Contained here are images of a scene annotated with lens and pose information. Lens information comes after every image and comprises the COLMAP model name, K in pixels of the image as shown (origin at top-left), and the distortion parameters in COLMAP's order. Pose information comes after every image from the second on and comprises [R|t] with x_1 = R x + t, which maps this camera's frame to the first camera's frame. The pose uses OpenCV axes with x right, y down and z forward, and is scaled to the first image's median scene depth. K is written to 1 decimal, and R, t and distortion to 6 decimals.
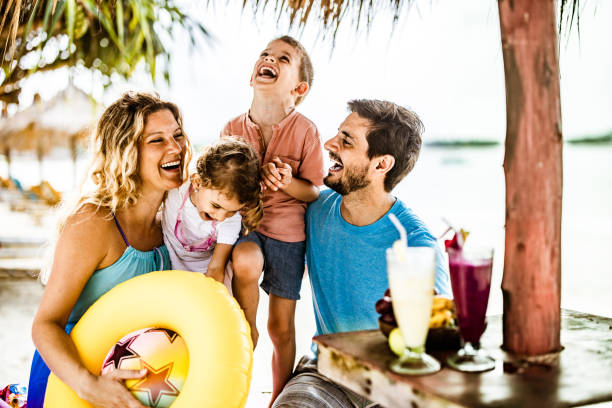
lens RADIAL K [[900.5, 0, 306.0], [0, 900.5, 202.7], [0, 0, 1]] dist [-0.003618, 0.000000]
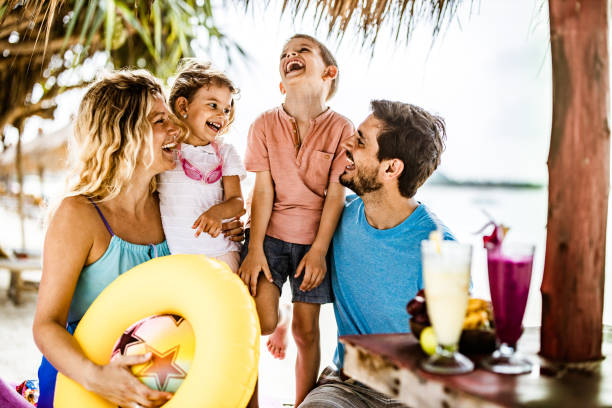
lens RADIAL K [[900.5, 0, 306.9], [0, 900.5, 203.1], [0, 0, 1]] dist [-0.003618, 0.000000]
pose [[0.998515, 0.043885, -0.032280, -0.002154], [-0.045049, 0.998327, -0.036256, 0.032348], [0.030634, 0.037656, 0.998821, 0.025924]]
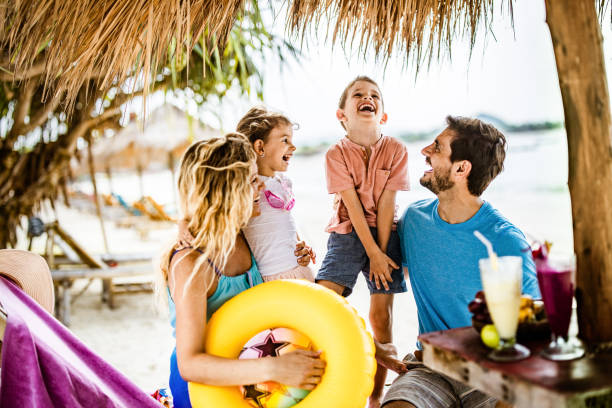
lens RADIAL K [[900.5, 0, 305.5], [0, 900.5, 199.4], [0, 0, 1]] dist [-0.003618, 0.000000]
pose [[0.992242, -0.070279, -0.102555, -0.003024], [0.070243, 0.997522, -0.003966, -0.027087], [0.102580, -0.003269, 0.994719, -0.147392]]
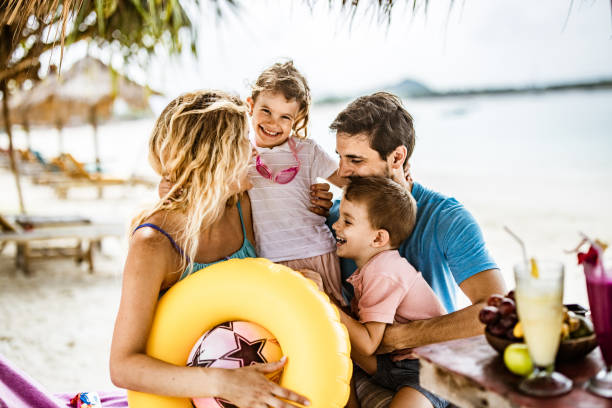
lens RADIAL K [[900.5, 0, 305.6], [0, 900.5, 201.5], [0, 0, 1]] dist [-0.003618, 0.000000]
pose [[0.998940, -0.041772, -0.019324, -0.059701], [0.042636, 0.997999, 0.046694, -0.041966], [0.017335, -0.047469, 0.998722, 0.041678]]
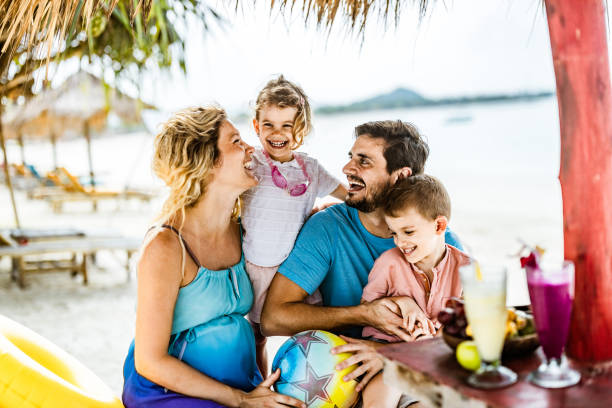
lens RADIAL K [[900.5, 0, 301.7], [0, 900.5, 202.5], [0, 0, 1]] dist [-0.003618, 0.000000]
pose [[0.998197, -0.057209, -0.018173, -0.036995], [0.057852, 0.997638, 0.037043, -0.045652], [0.016011, -0.038027, 0.999148, -0.016090]]
